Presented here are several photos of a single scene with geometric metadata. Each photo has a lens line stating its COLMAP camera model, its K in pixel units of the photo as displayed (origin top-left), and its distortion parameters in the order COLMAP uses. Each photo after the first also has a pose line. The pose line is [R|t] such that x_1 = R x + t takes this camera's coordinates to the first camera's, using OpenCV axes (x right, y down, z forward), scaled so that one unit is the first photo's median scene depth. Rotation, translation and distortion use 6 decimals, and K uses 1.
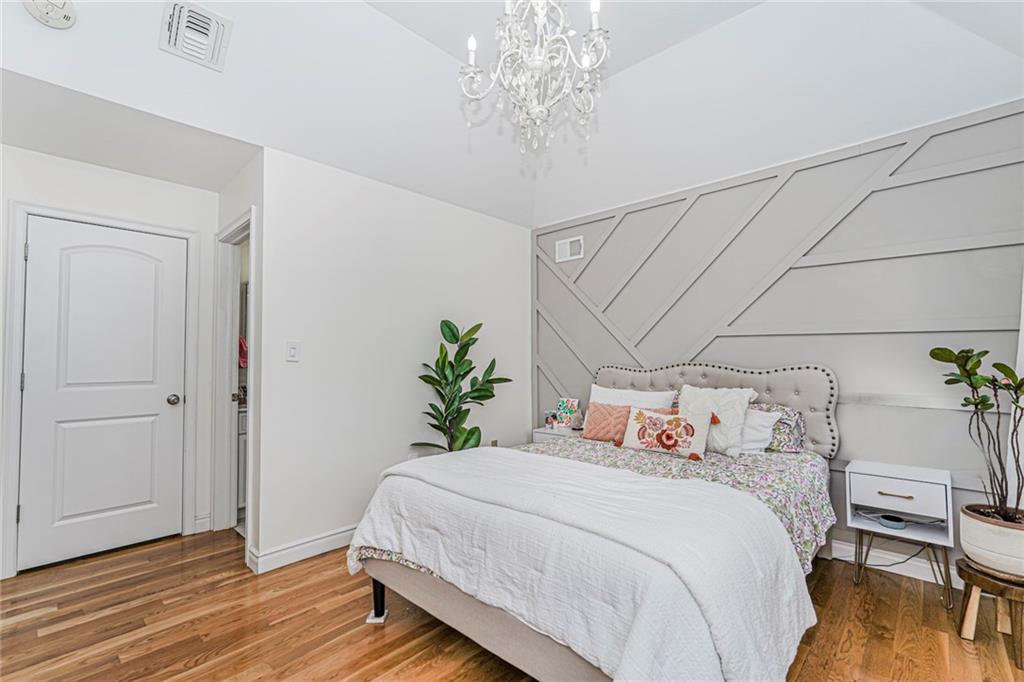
lens RADIAL K [[449.4, 0, 512.3], [0, 449.4, 345.8], [0, 0, 1]] dist [-0.021153, 0.011429]
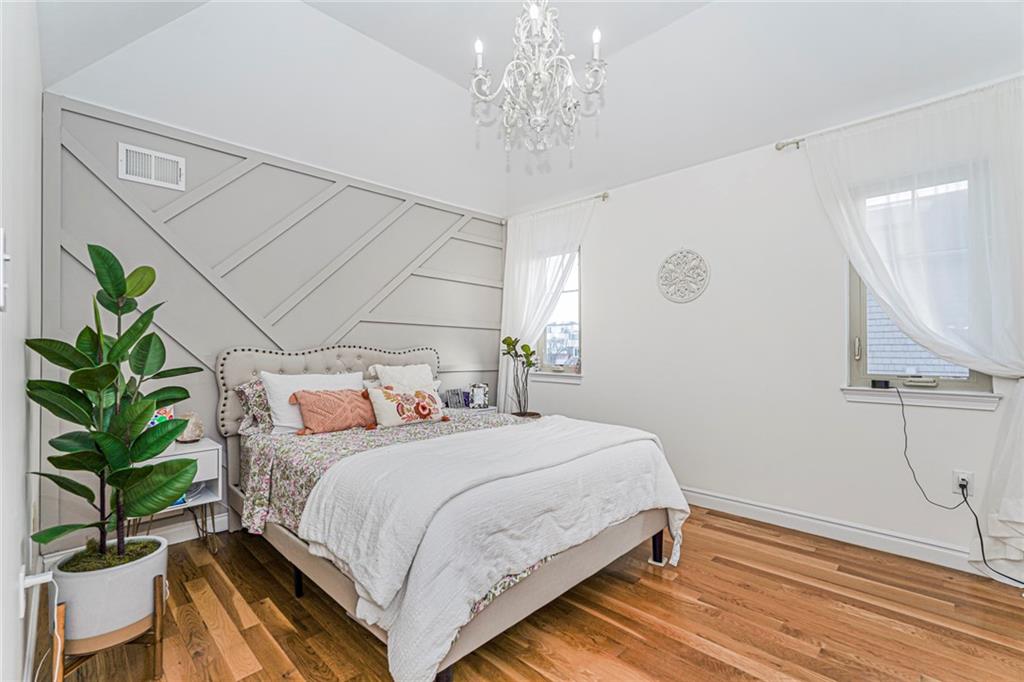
lens RADIAL K [[449.4, 0, 512.3], [0, 449.4, 345.8], [0, 0, 1]] dist [-0.021153, 0.011429]
pose [[0.021820, 0.009823, 0.999714, -0.768890], [-0.029127, 0.999534, -0.009185, 0.046812], [-0.999338, -0.028918, 0.022096, 0.725128]]
